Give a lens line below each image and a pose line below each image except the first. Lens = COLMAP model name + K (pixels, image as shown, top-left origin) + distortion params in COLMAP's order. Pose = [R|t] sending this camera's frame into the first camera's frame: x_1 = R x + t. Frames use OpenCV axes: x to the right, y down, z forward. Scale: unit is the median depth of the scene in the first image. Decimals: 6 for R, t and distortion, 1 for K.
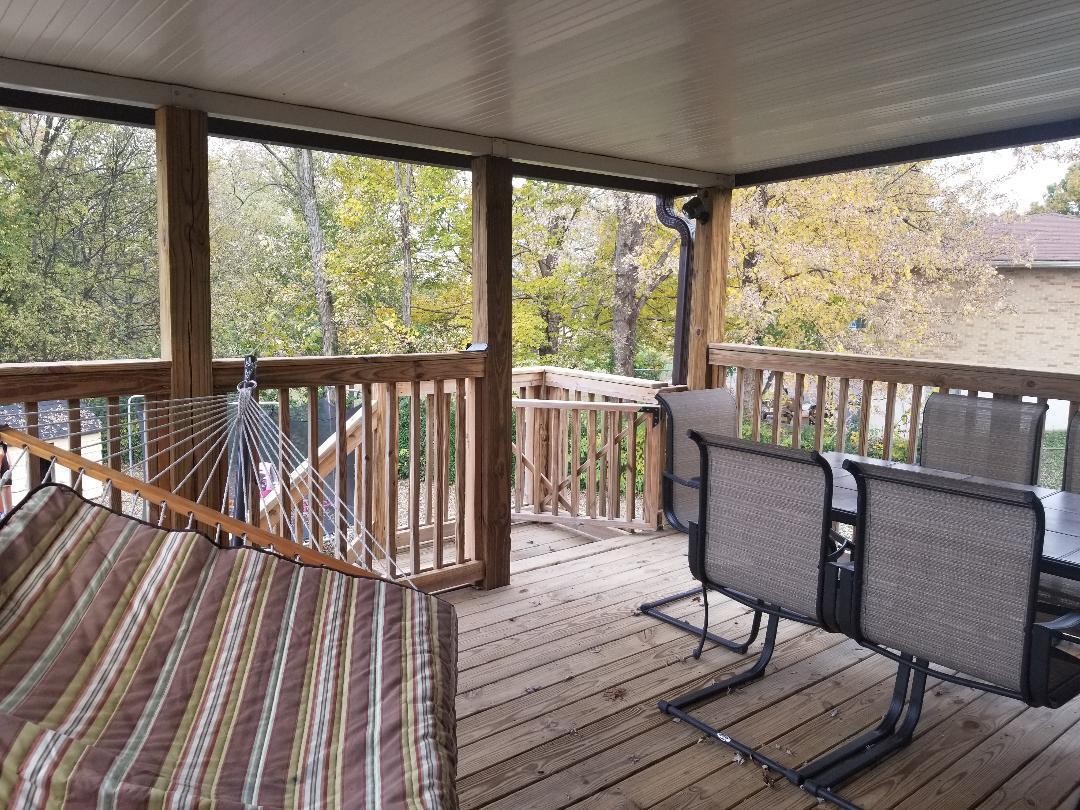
lens RADIAL K [[800.6, 0, 540.0], [0, 800.6, 405.0], [0, 0, 1]] dist [0.050077, -0.003312]
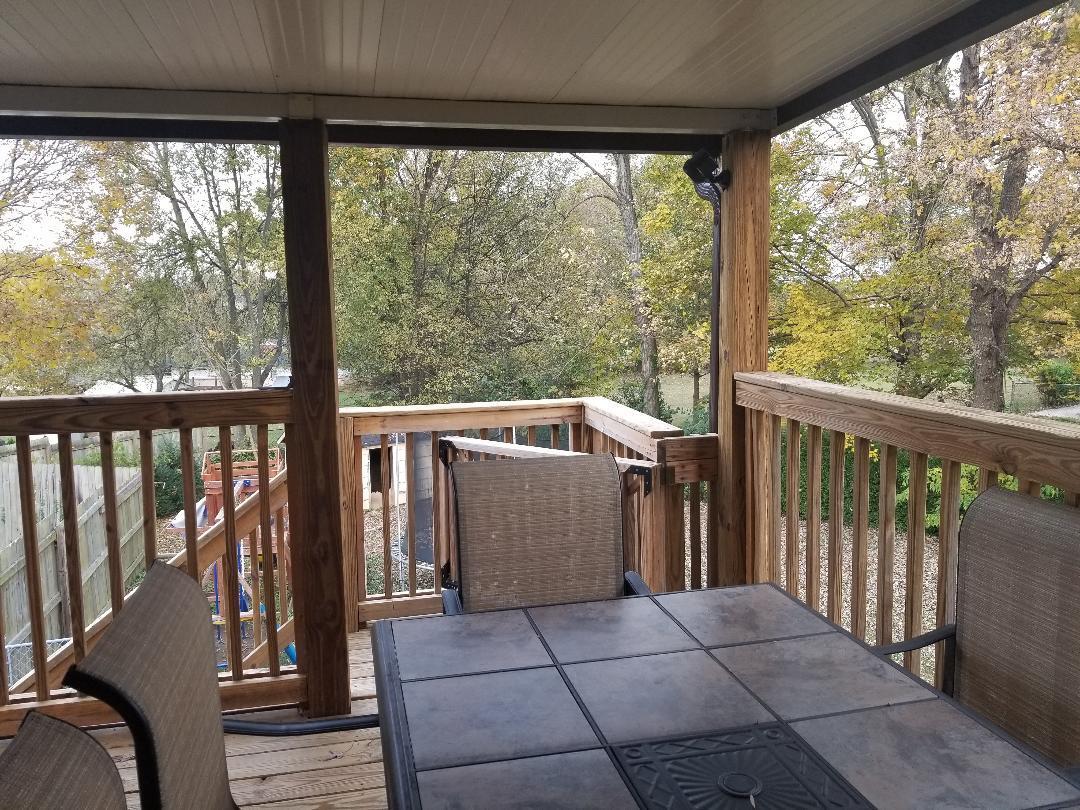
lens RADIAL K [[871.6, 0, 540.0], [0, 871.6, 405.0], [0, 0, 1]] dist [0.082103, -0.002754]
pose [[0.905865, 0.016968, -0.423226, 0.401977], [-0.026239, 0.999526, -0.016088, -0.038264], [0.422753, 0.025679, 0.905881, 0.321764]]
